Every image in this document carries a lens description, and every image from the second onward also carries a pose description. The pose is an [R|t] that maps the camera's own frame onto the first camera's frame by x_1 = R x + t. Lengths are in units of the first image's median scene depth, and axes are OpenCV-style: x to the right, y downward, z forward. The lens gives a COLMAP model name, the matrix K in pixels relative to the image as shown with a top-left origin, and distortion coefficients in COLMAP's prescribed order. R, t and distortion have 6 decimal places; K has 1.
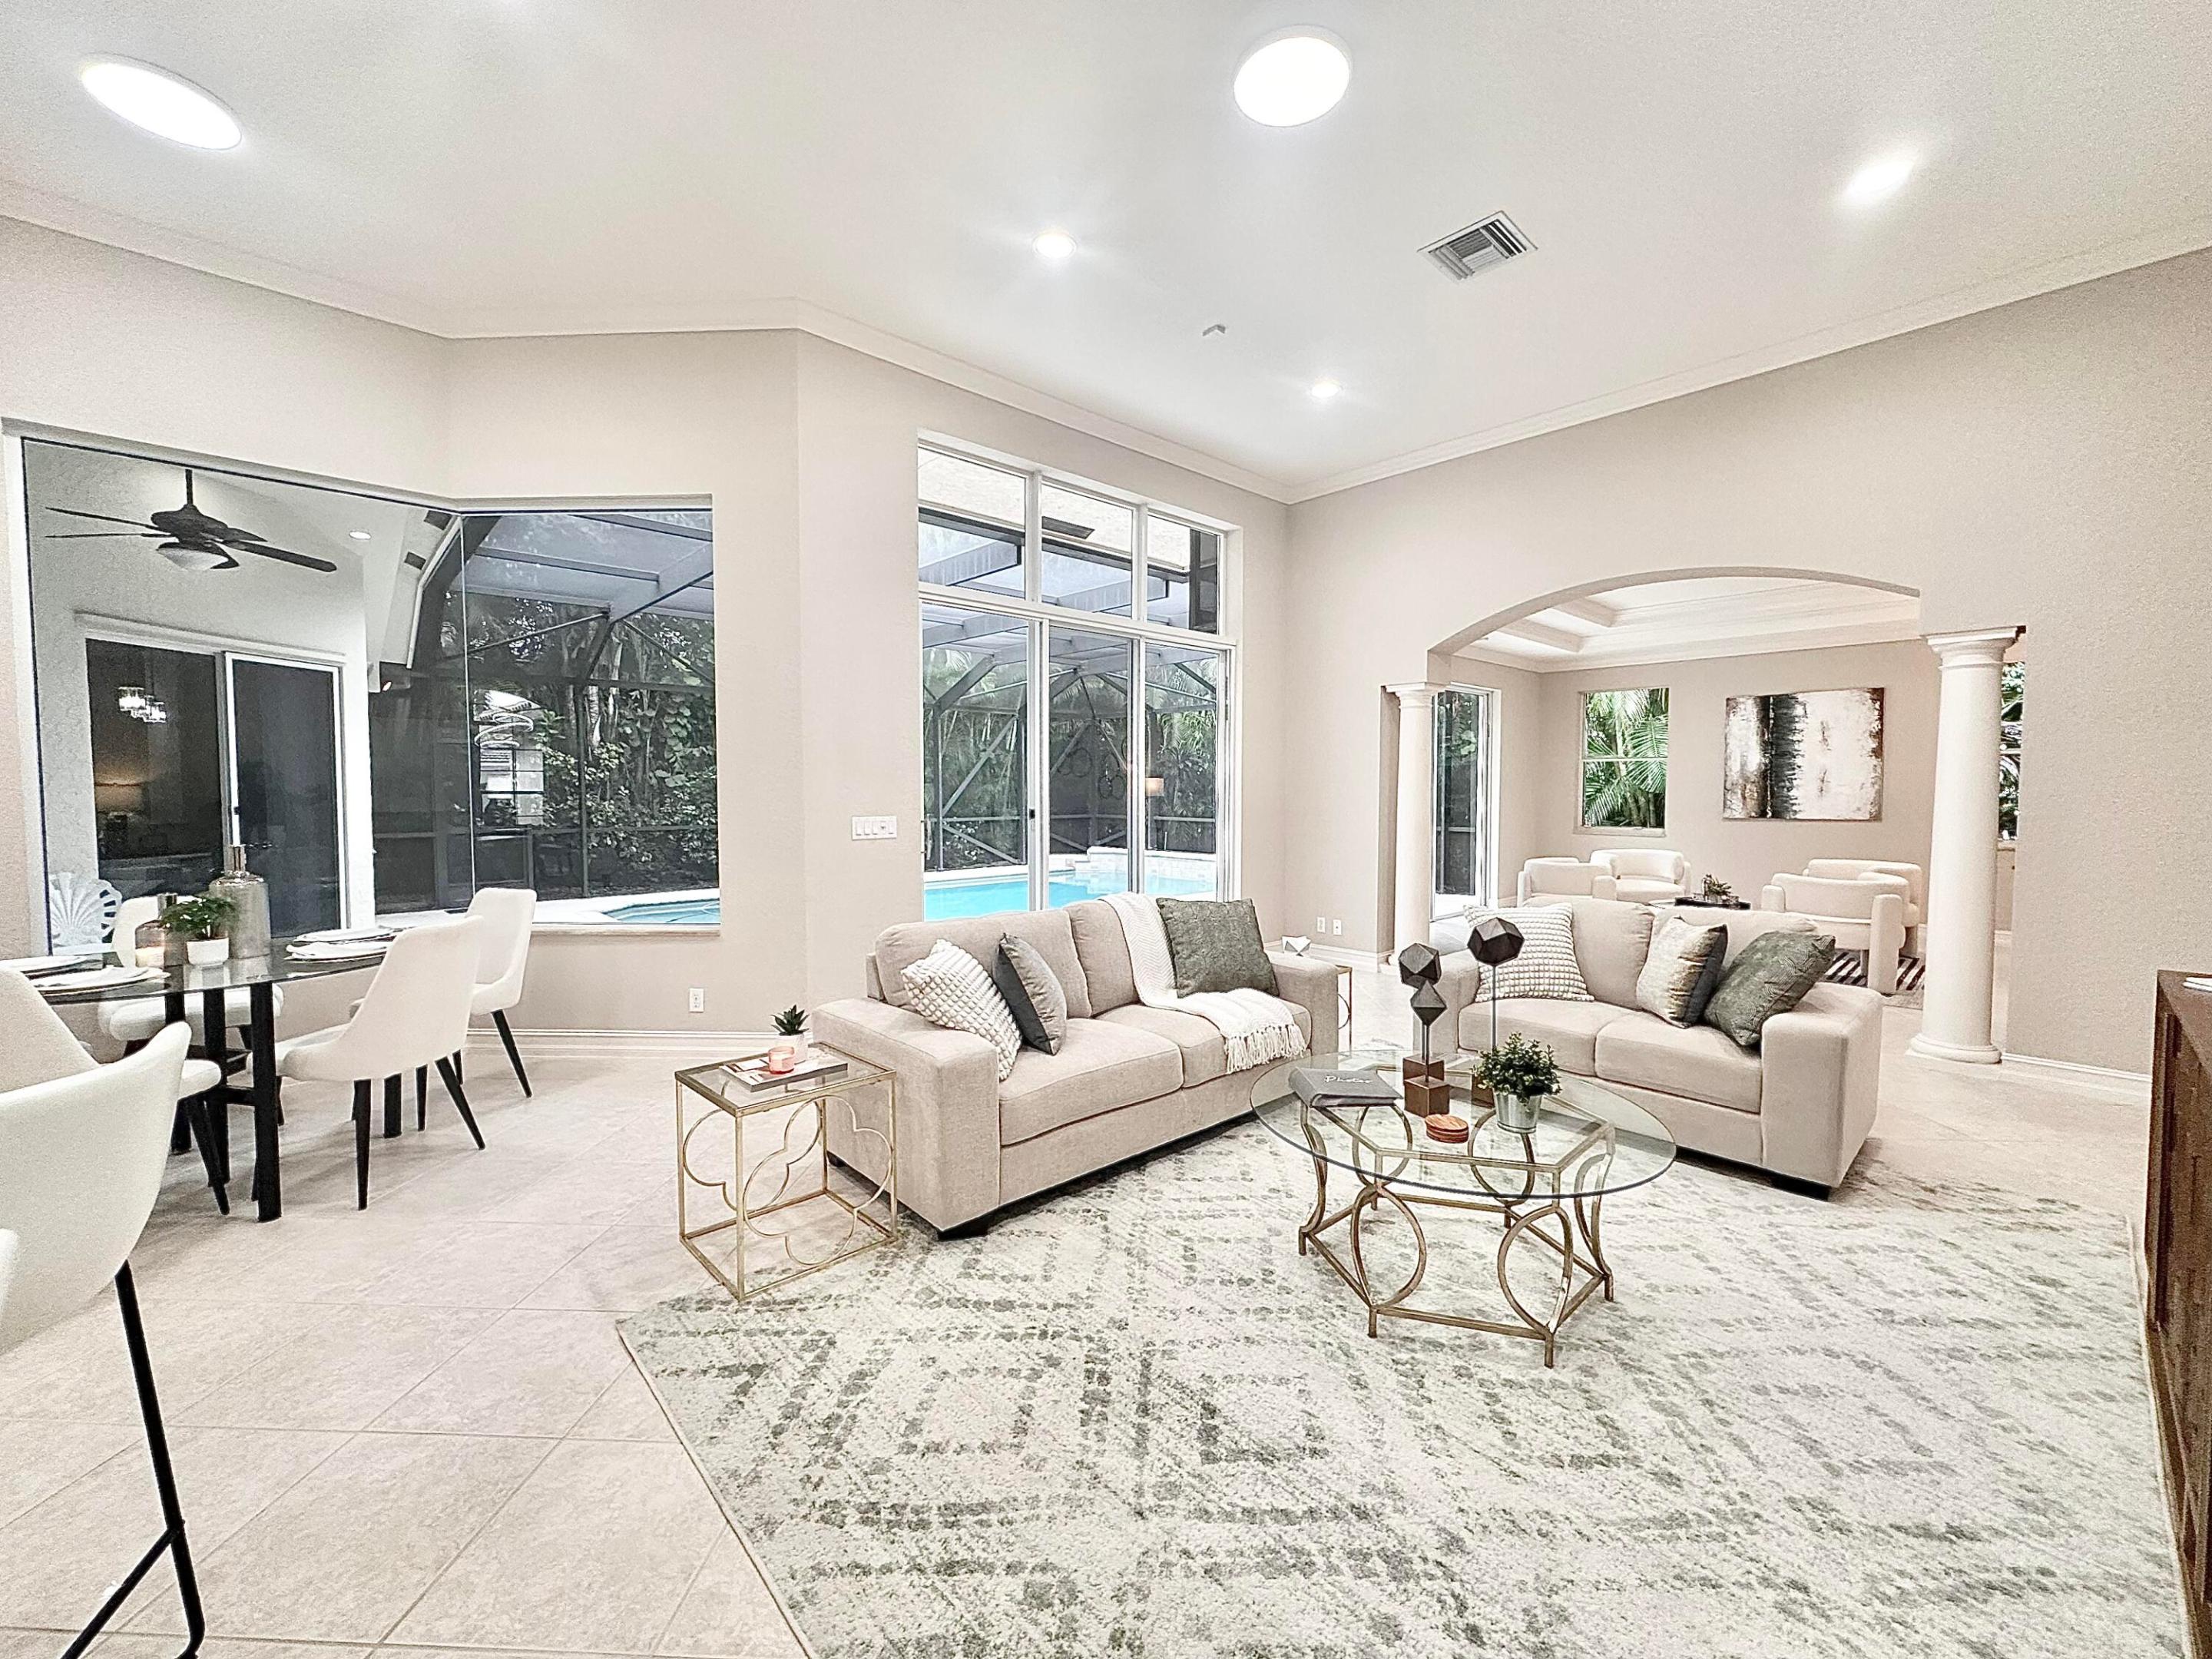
lens RADIAL K [[882.4, 0, 1108.9], [0, 882.4, 828.1], [0, 0, 1]] dist [-0.001805, 0.000700]
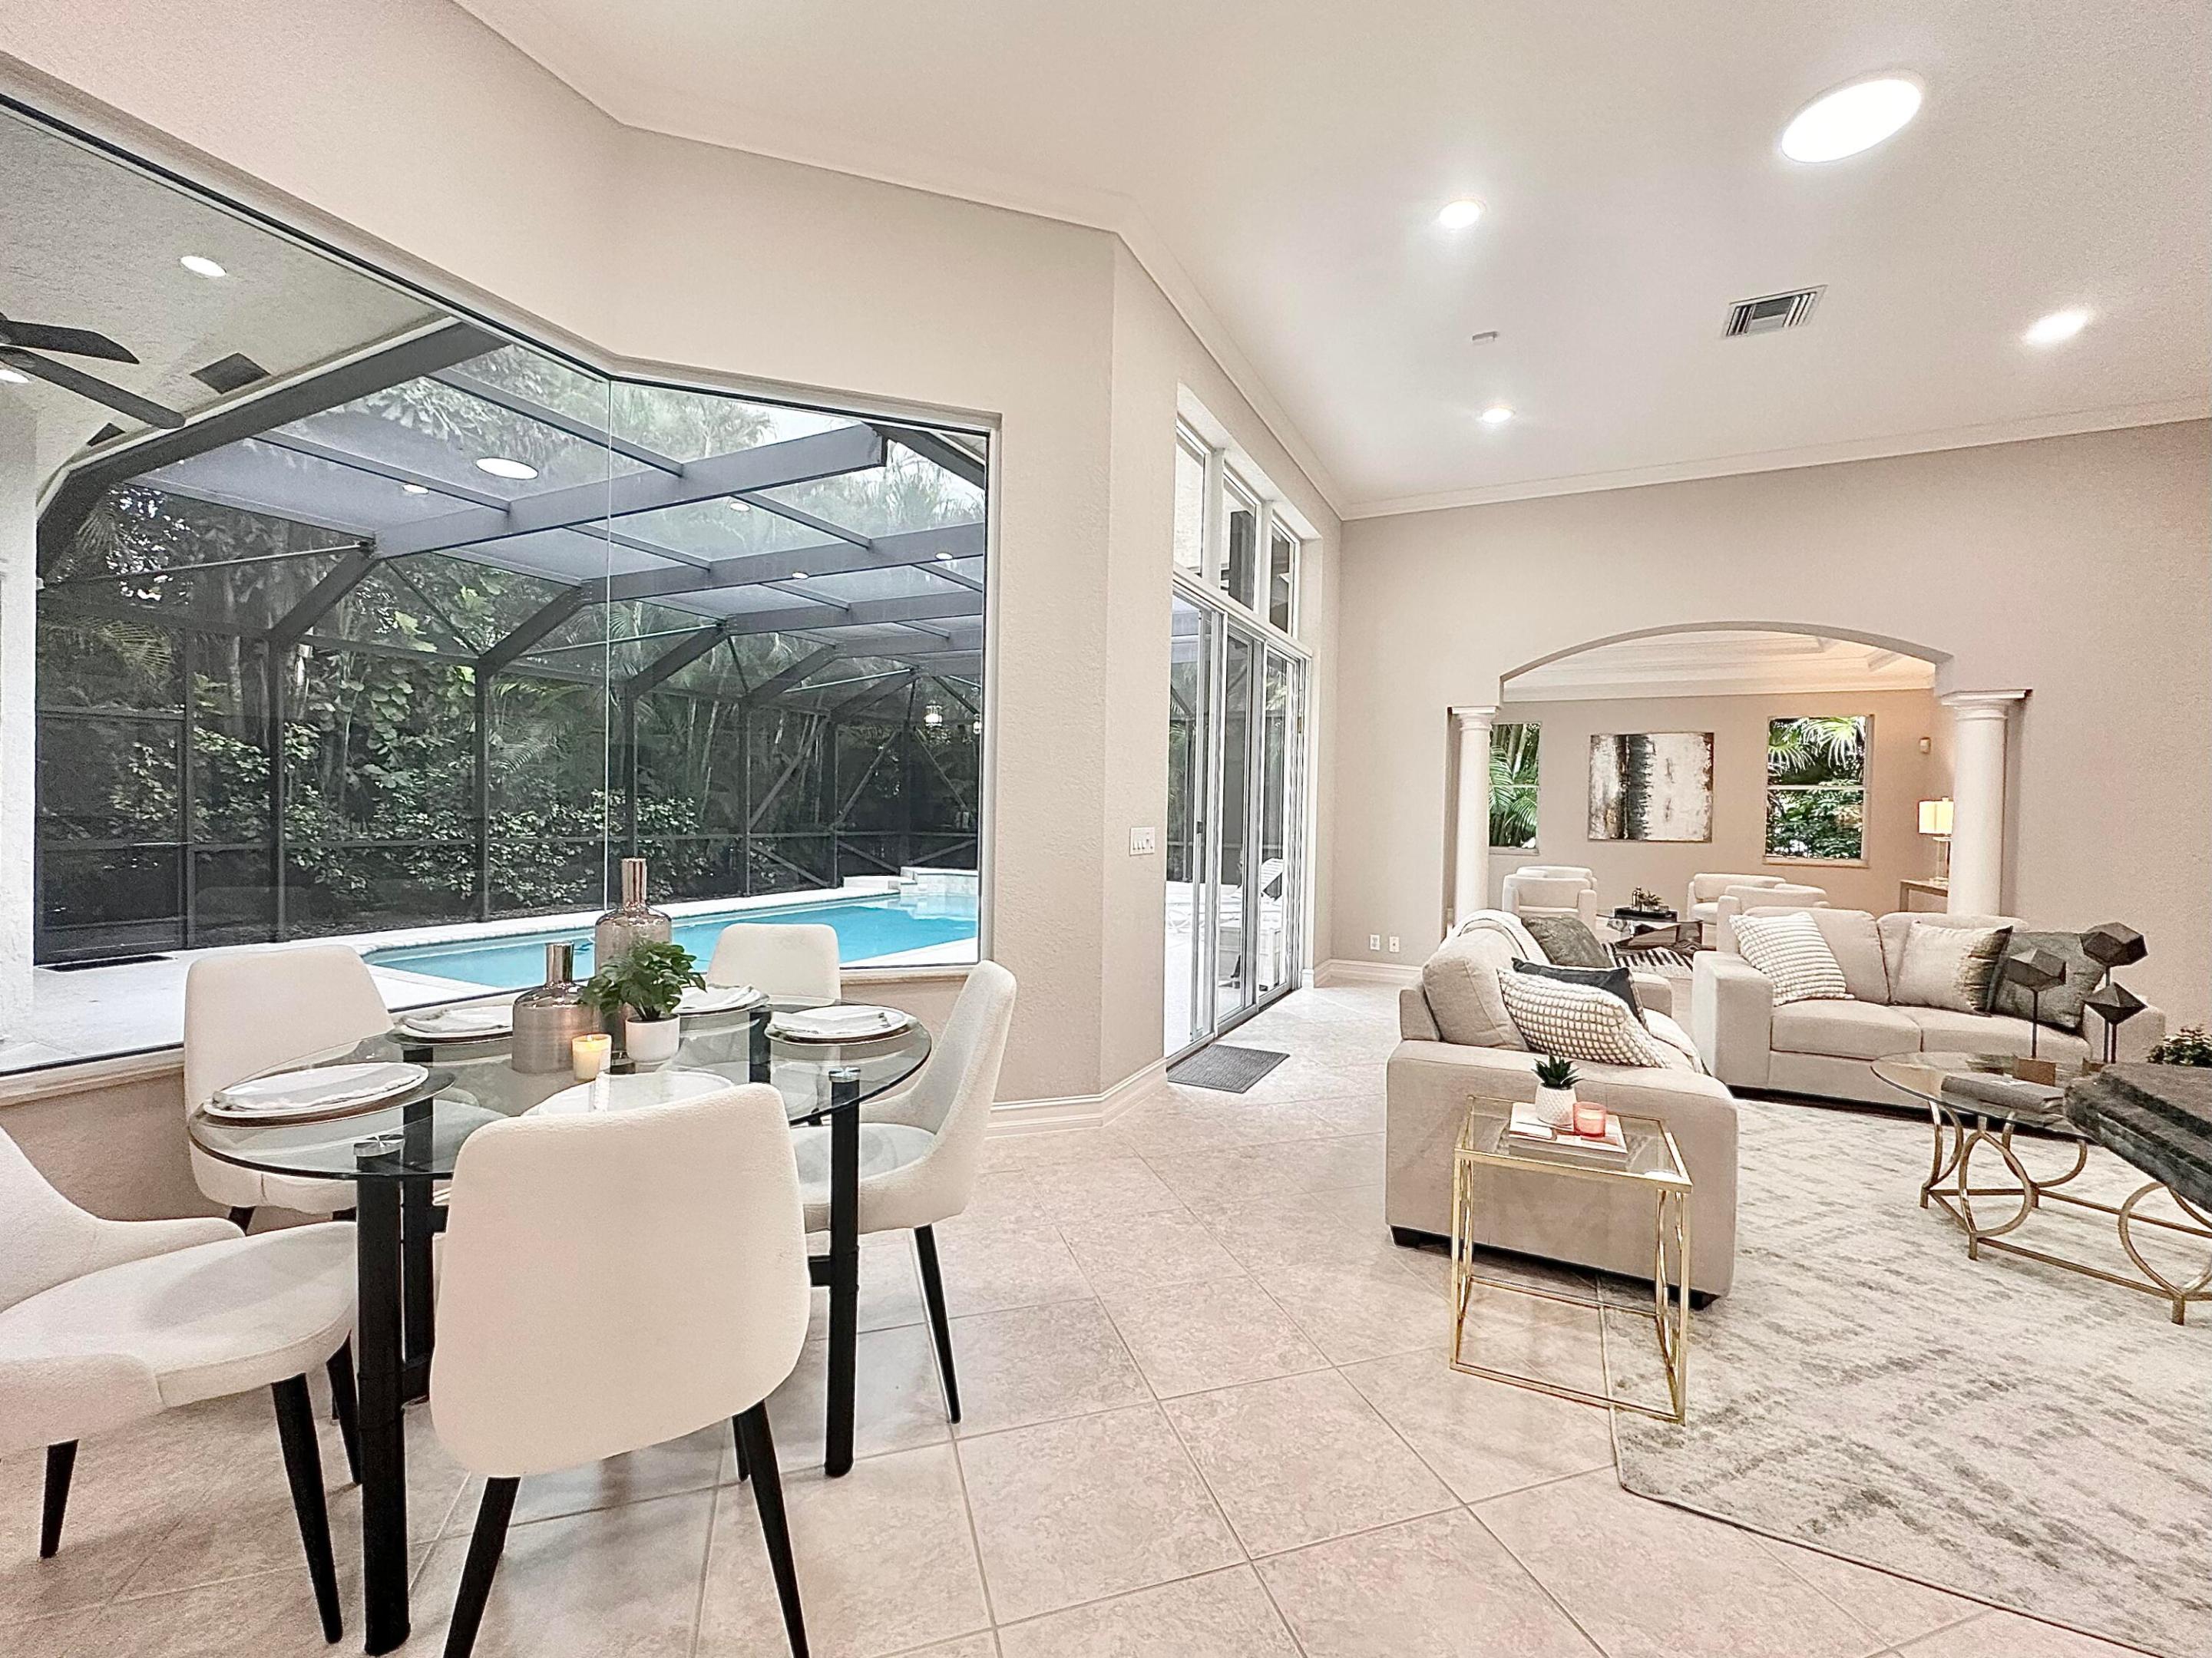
lens RADIAL K [[918.8, 0, 1106.0], [0, 918.8, 829.0], [0, 0, 1]] dist [-0.004195, 0.000240]
pose [[0.935601, 0.011156, 0.352882, -0.556175], [-0.003668, 0.999754, -0.021881, 0.007135], [-0.353039, 0.019177, 0.935412, 0.182287]]
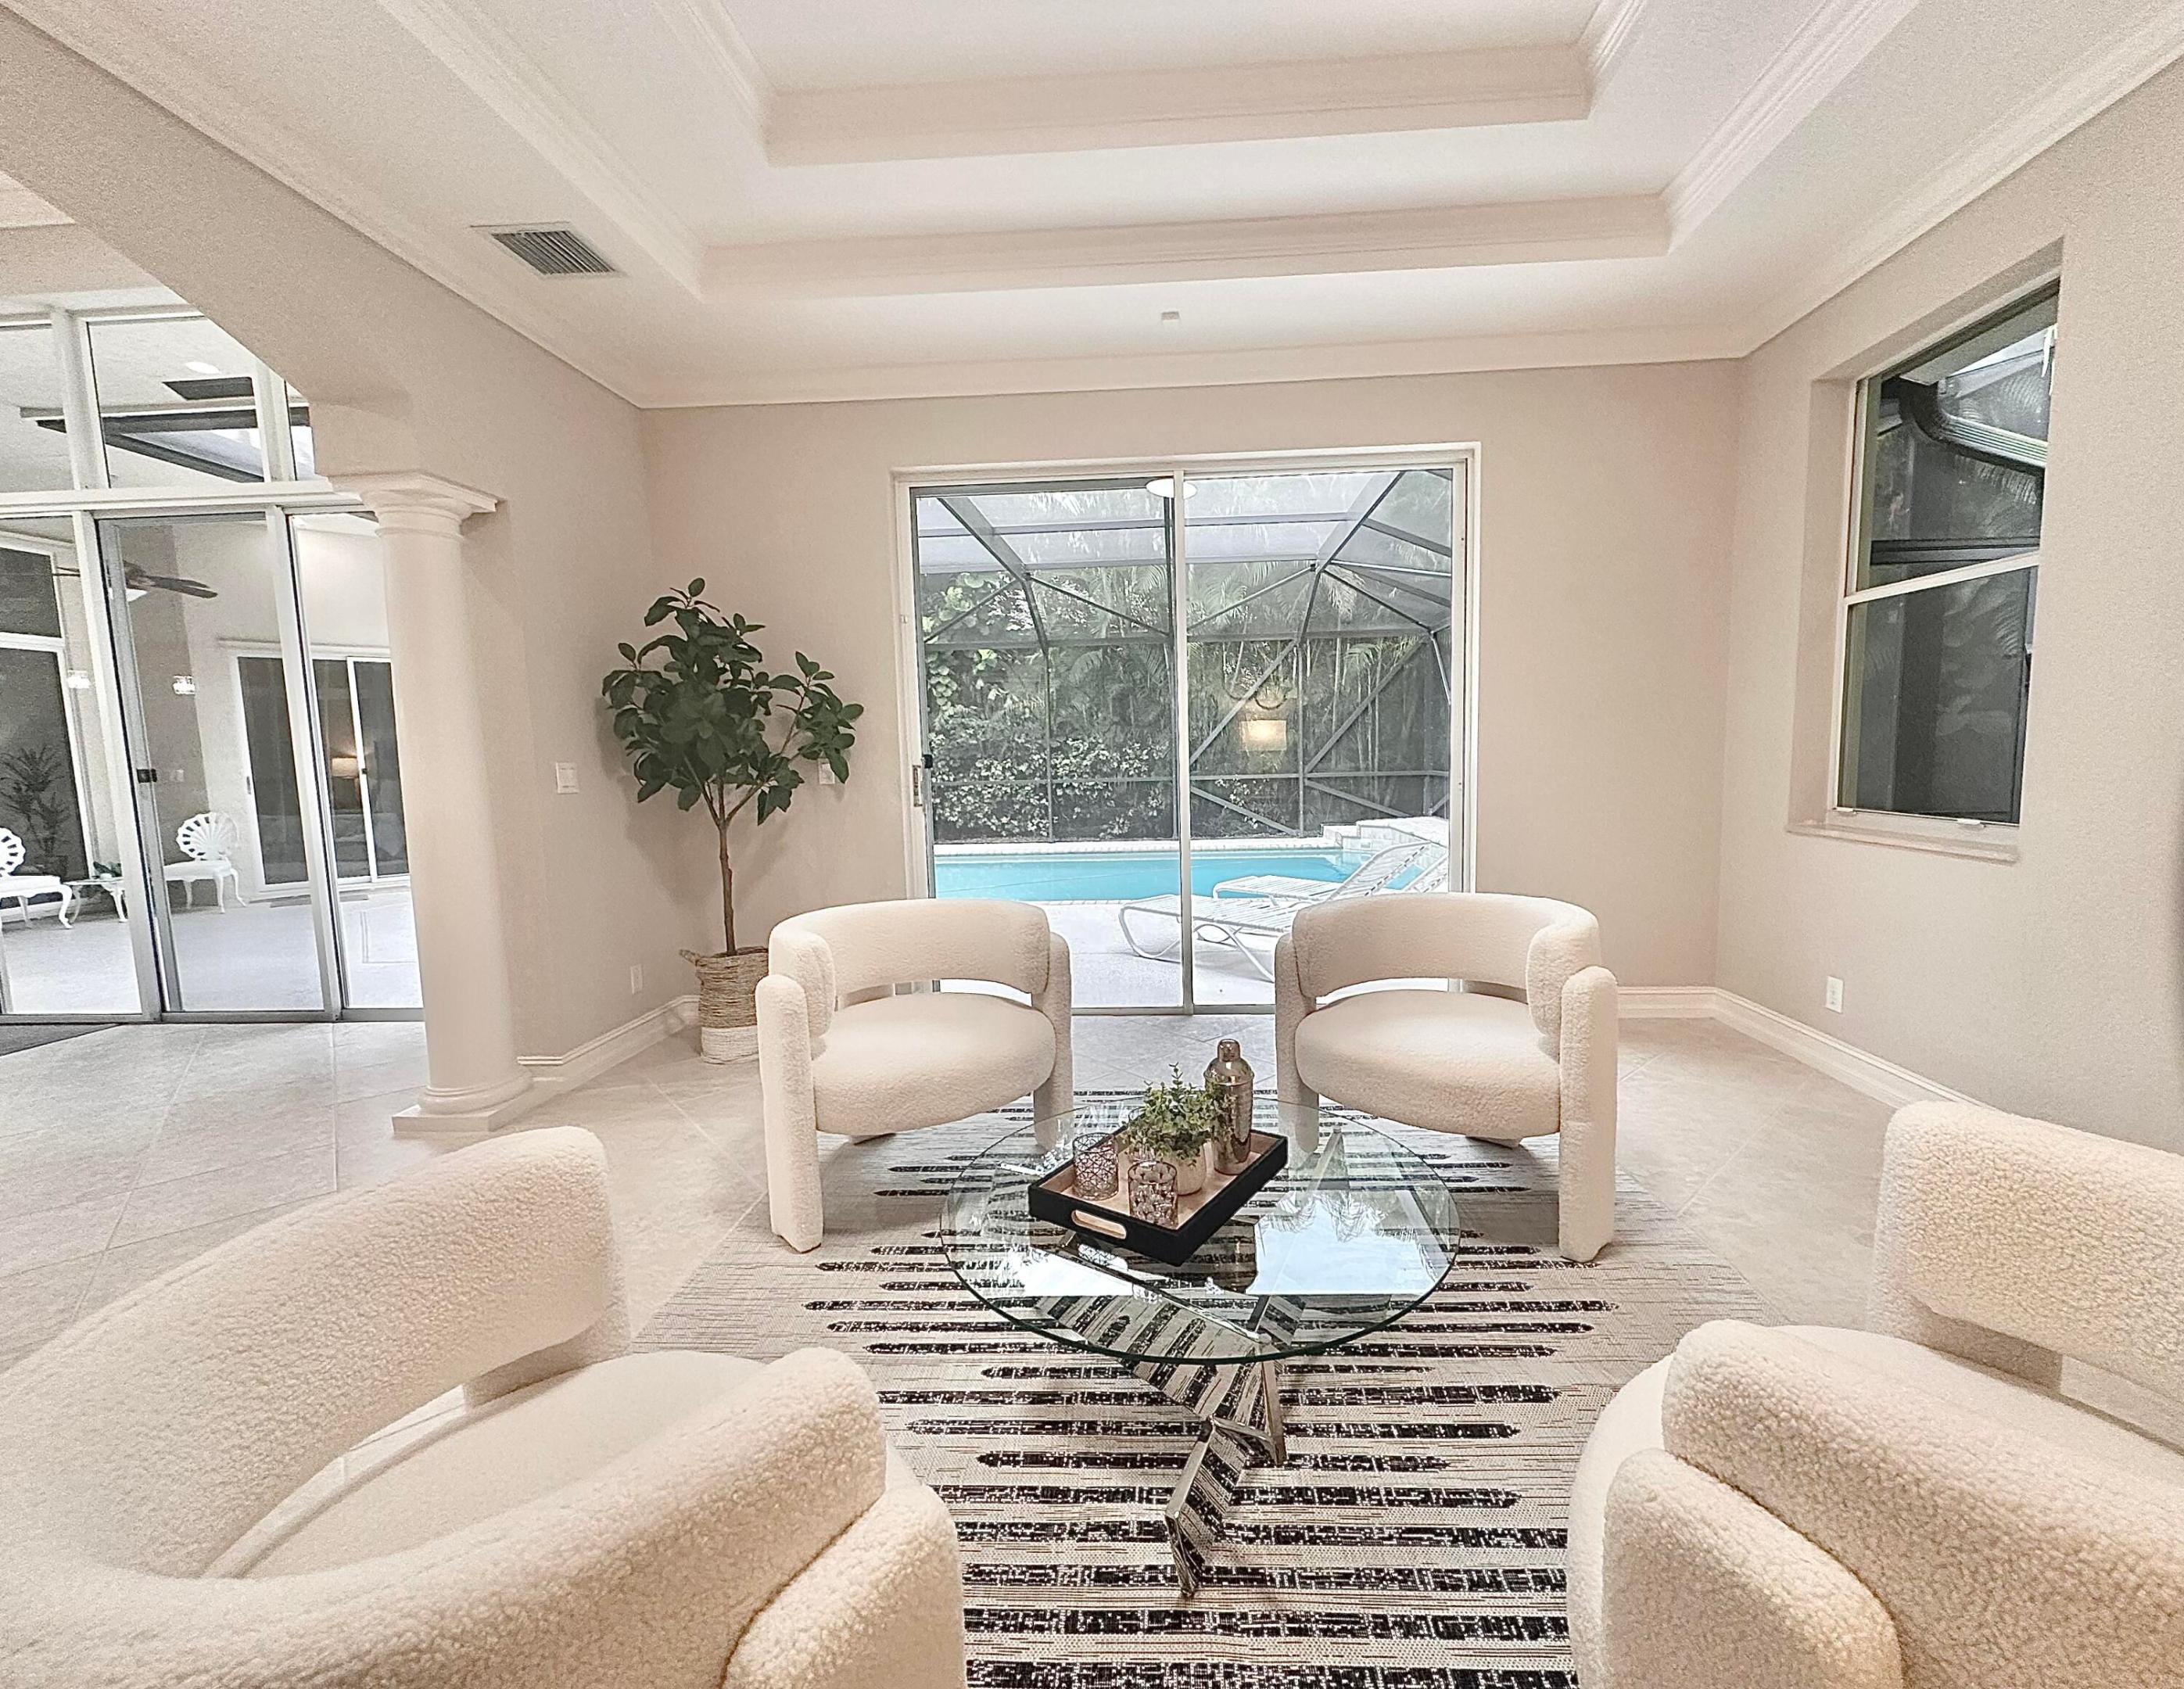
lens RADIAL K [[894.3, 0, 1125.0], [0, 894.3, 844.3], [0, 0, 1]] dist [0.000771, 0.000850]
pose [[0.697014, 0.057262, -0.714768, 1.185073], [-0.008407, 0.997390, 0.071705, -0.022013], [0.717009, -0.043970, 0.695676, 1.184023]]
